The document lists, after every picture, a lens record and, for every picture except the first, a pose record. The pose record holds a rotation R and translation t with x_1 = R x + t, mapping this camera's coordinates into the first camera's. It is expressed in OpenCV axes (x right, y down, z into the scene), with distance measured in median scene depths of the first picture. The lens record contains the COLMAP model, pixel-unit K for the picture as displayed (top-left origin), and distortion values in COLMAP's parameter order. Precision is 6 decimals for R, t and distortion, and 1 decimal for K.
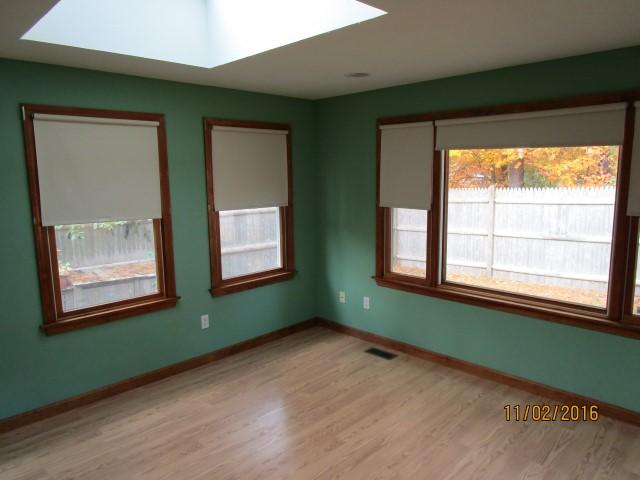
lens RADIAL K [[482.9, 0, 308.2], [0, 482.9, 238.9], [0, 0, 1]] dist [0.076496, 0.004494]
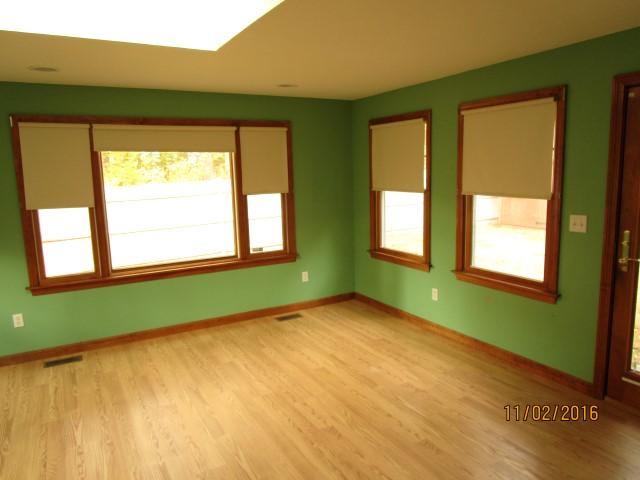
lens RADIAL K [[482.9, 0, 308.2], [0, 482.9, 238.9], [0, 0, 1]] dist [0.076496, 0.004494]
pose [[0.307988, -0.137393, 0.941417, -0.635946], [0.169768, 0.981573, 0.087714, -0.004901], [-0.936121, 0.132808, 0.325637, 0.217485]]
